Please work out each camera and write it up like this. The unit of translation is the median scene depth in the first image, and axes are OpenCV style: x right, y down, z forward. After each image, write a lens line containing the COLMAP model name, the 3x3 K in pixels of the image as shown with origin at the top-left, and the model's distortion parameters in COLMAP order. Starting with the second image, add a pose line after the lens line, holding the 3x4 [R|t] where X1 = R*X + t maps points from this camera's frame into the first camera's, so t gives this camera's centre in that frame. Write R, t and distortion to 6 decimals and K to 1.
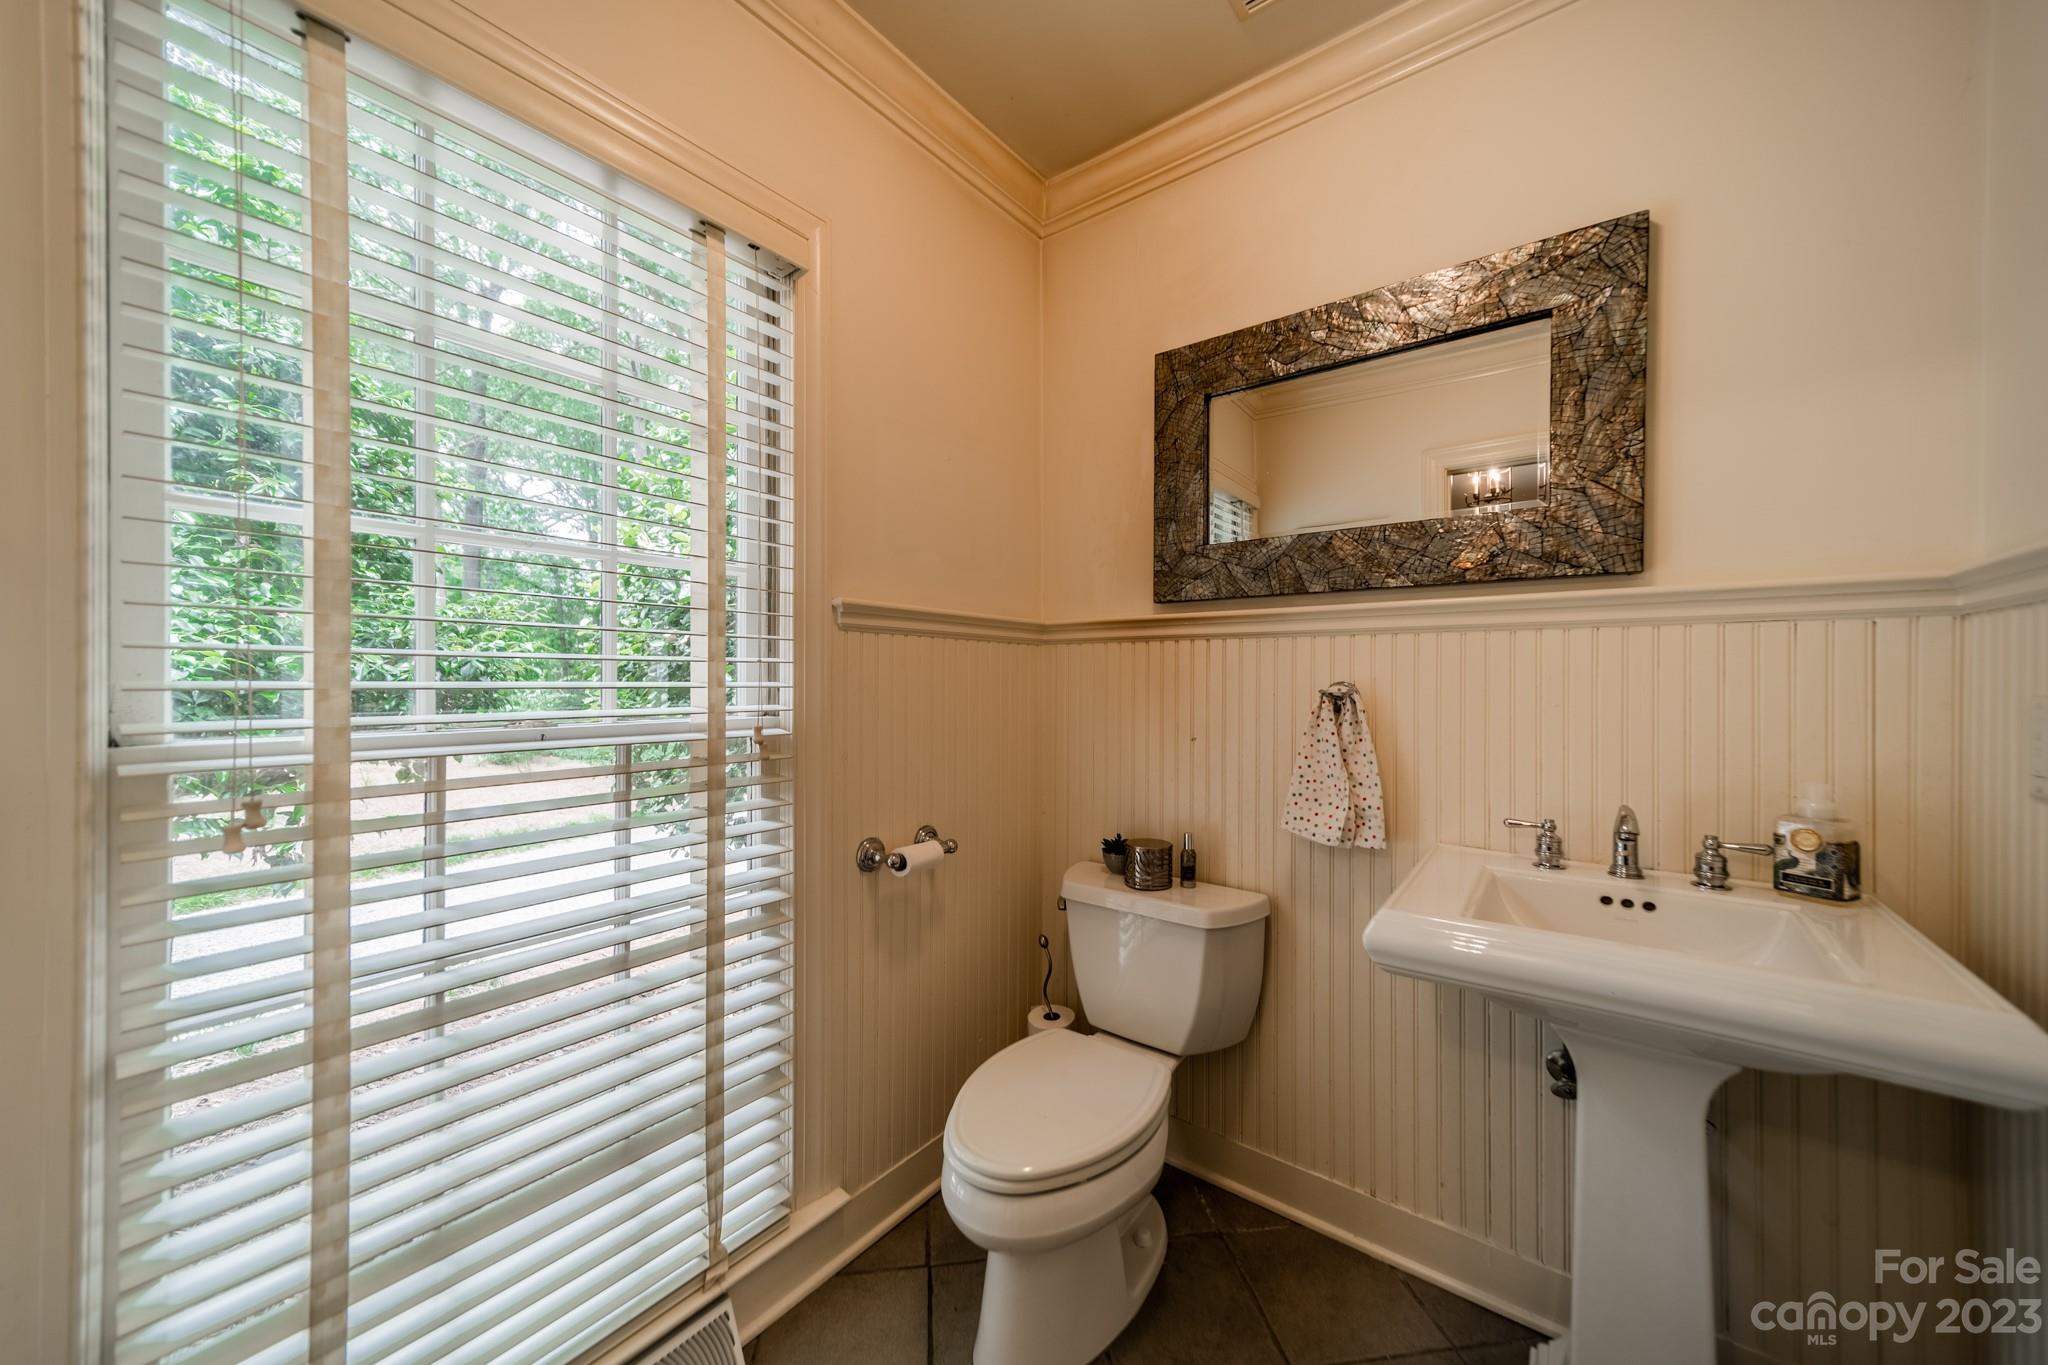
lens RADIAL K [[726.1, 0, 1013.7], [0, 726.1, 679.1], [0, 0, 1]] dist [0.008204, 0.000247]
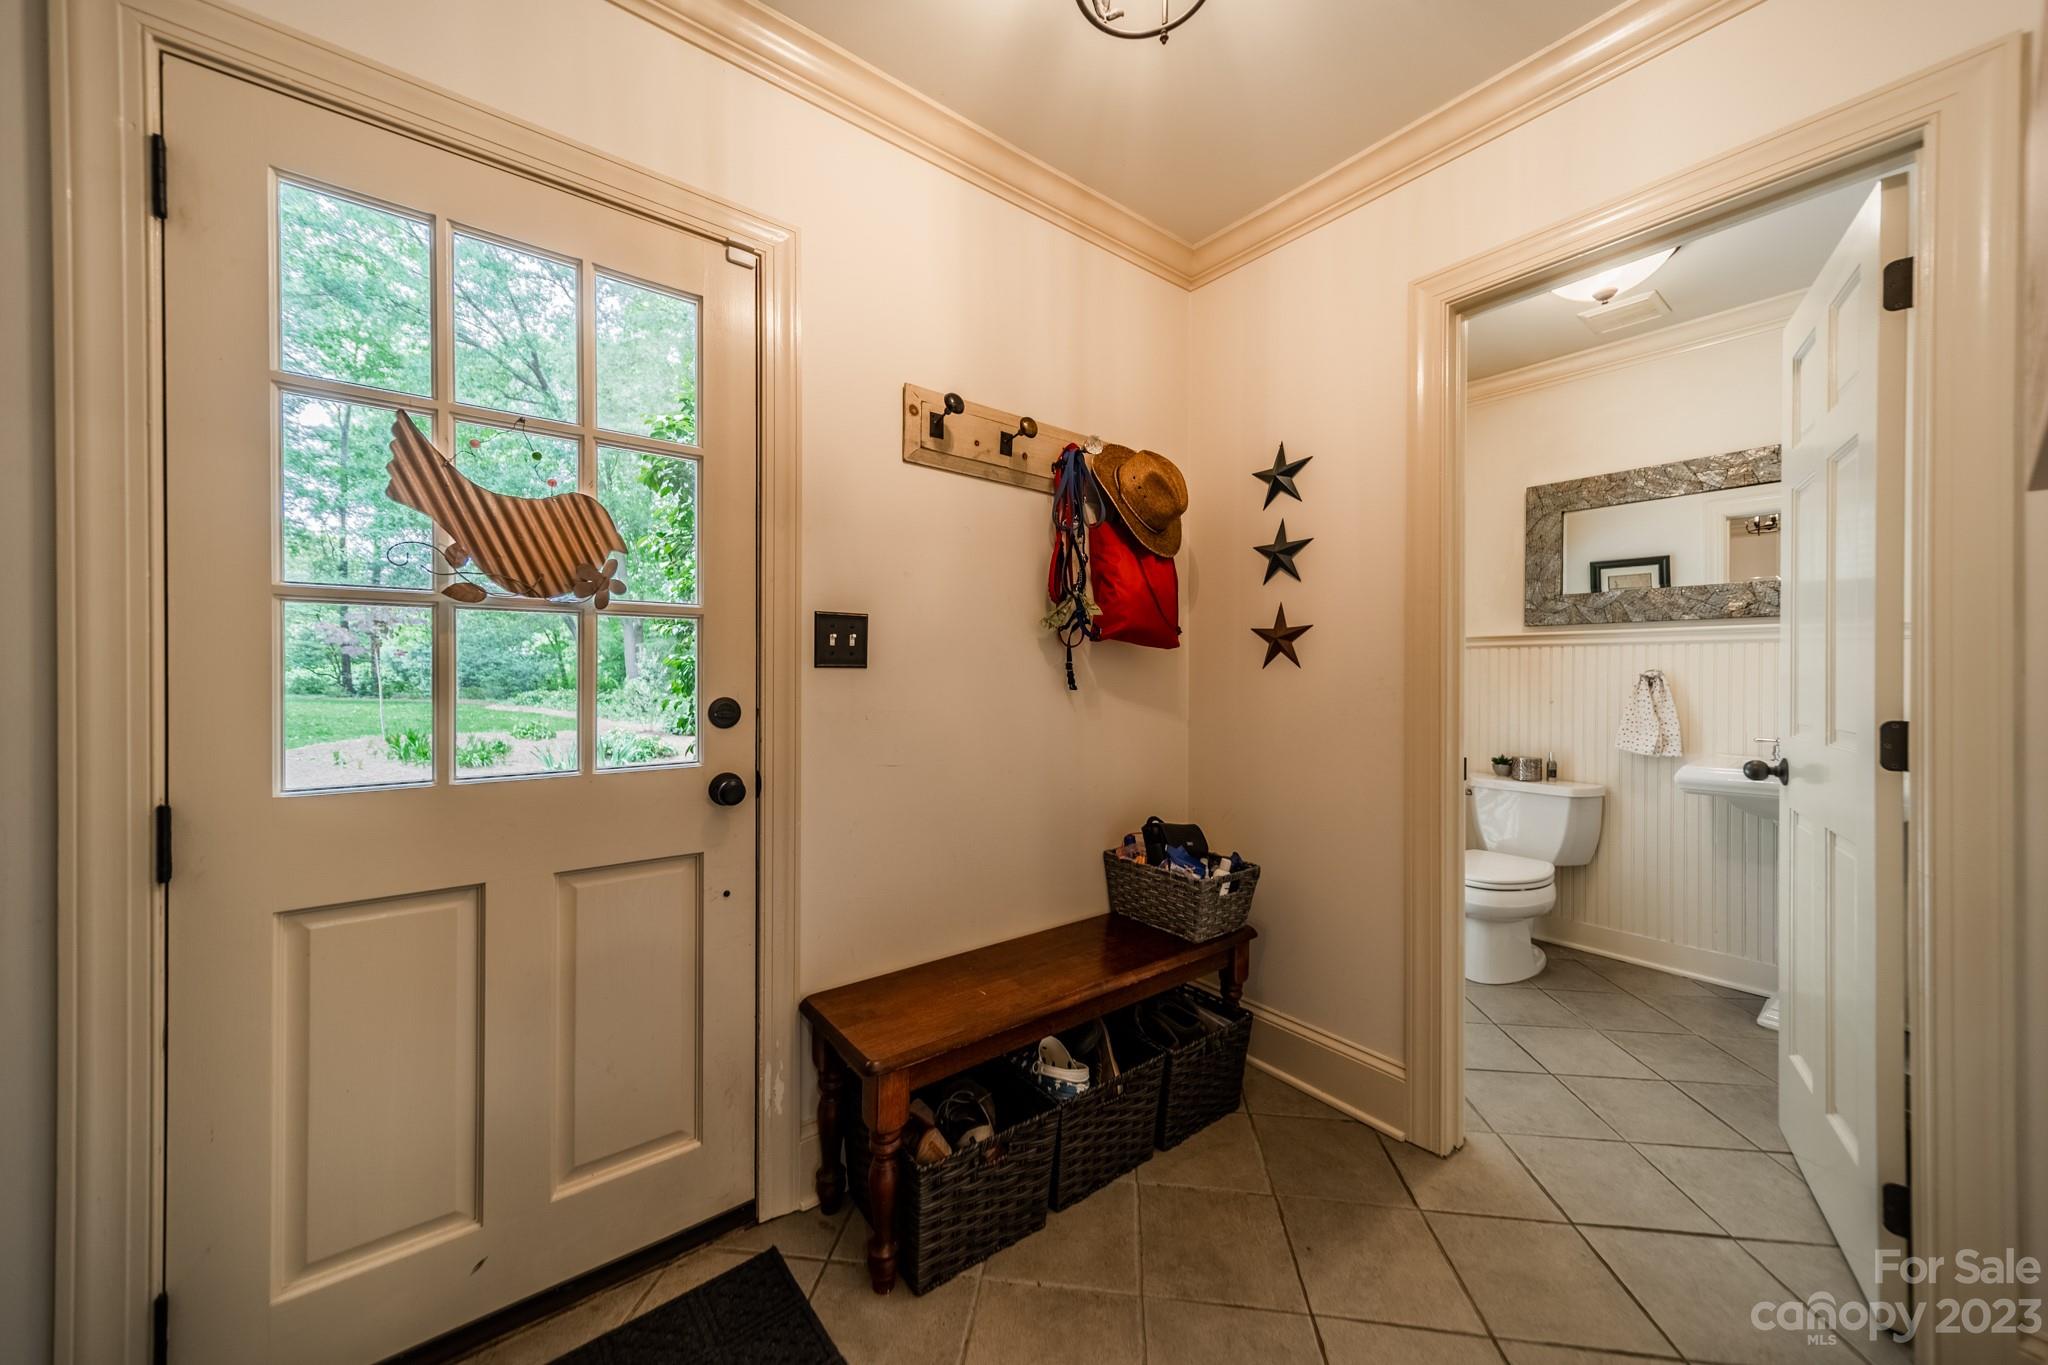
lens RADIAL K [[726.1, 0, 1025.0], [0, 726.1, 679.5], [0, 0, 1]] dist [0.008204, 0.000247]
pose [[0.971630, -0.000461, -0.236505, -0.656724], [0.002395, 0.999966, 0.007891, 0.010288], [0.236494, -0.008234, 0.971598, -1.176016]]
